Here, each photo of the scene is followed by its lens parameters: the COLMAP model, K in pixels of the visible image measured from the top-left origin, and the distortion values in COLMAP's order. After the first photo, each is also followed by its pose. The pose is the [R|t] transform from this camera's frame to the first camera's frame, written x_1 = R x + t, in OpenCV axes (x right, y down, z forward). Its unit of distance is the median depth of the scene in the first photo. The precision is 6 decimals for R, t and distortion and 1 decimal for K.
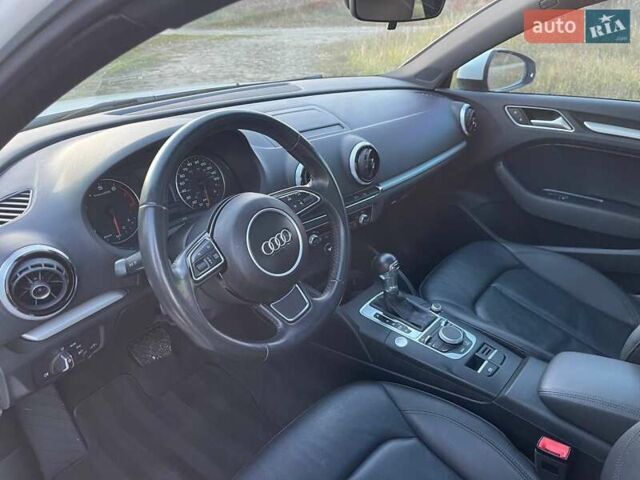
lens RADIAL K [[472.1, 0, 321.5], [0, 472.1, 237.8], [0, 0, 1]] dist [0.088705, -0.113930]
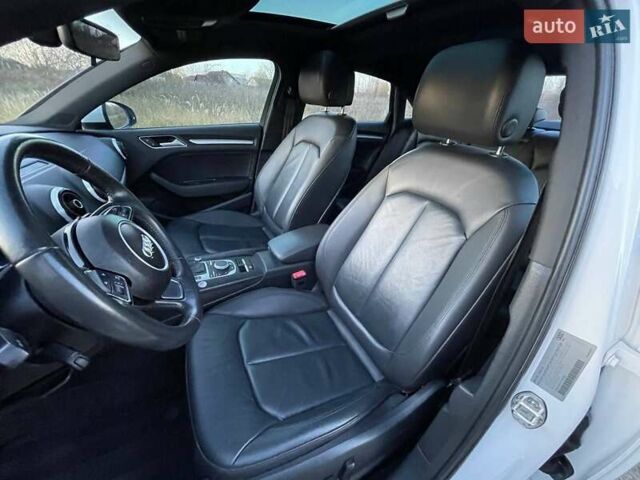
lens RADIAL K [[252.6, 0, 319.3], [0, 252.6, 231.0], [0, 0, 1]] dist [0.000491, 0.000046]
pose [[0.402165, -0.419682, 0.813714, -0.195058], [0.368942, 0.887686, 0.275490, -0.015576], [-0.837941, 0.189421, 0.511835, 0.163593]]
